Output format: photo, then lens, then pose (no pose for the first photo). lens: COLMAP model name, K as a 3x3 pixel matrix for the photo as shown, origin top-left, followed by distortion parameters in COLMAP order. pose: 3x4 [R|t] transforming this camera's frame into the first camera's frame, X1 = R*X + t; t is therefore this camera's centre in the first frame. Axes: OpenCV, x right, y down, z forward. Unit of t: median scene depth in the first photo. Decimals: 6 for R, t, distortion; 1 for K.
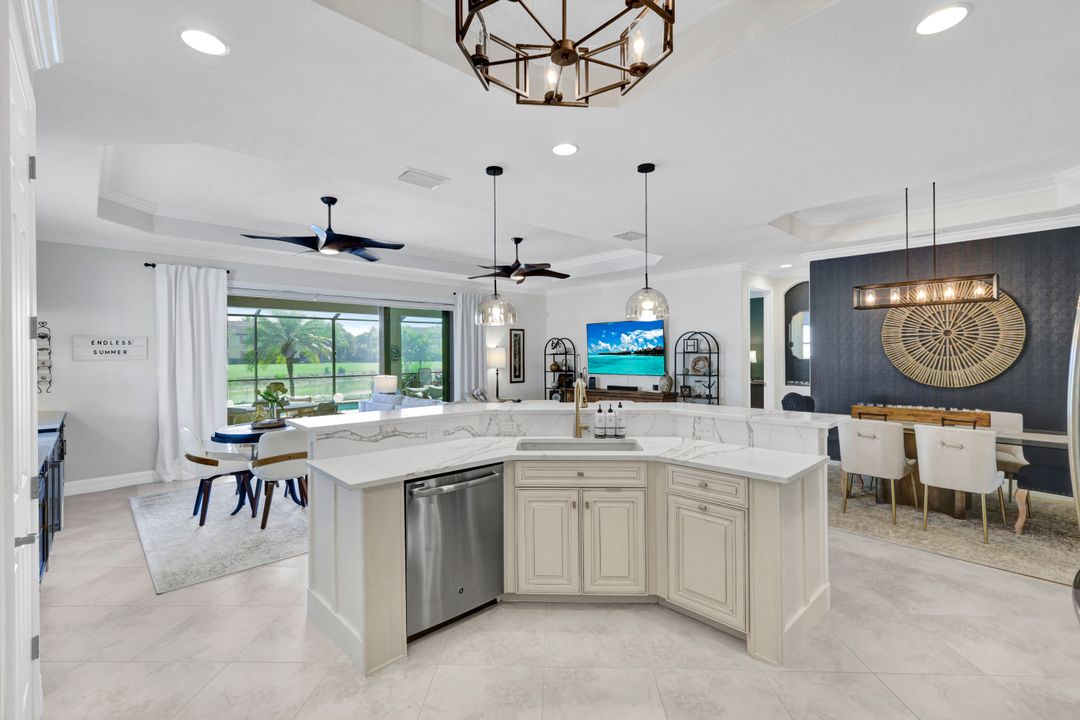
lens RADIAL K [[476.7, 0, 533.8], [0, 476.7, 350.7], [0, 0, 1]] dist [0.003461, 0.000500]
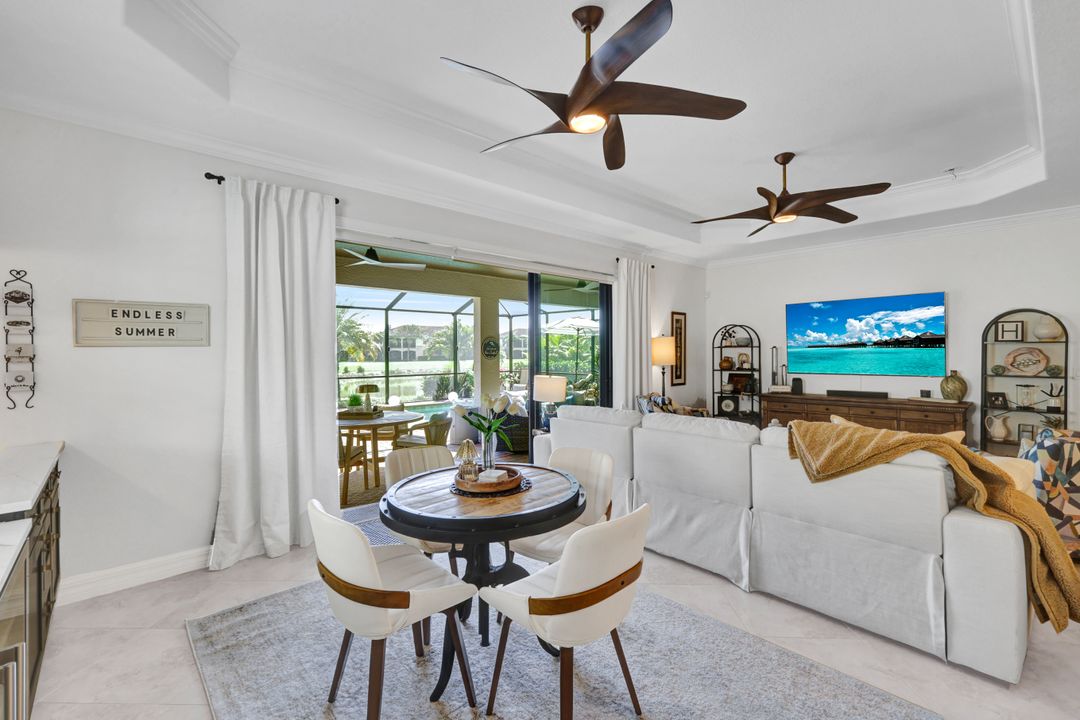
lens RADIAL K [[476.7, 0, 537.4], [0, 476.7, 350.8], [0, 0, 1]] dist [0.003461, 0.000500]
pose [[0.999815, 0.001564, -0.019193, -0.267557], [-0.001549, 0.999998, 0.000798, 0.014753], [0.019194, -0.000768, 0.999815, 0.289531]]
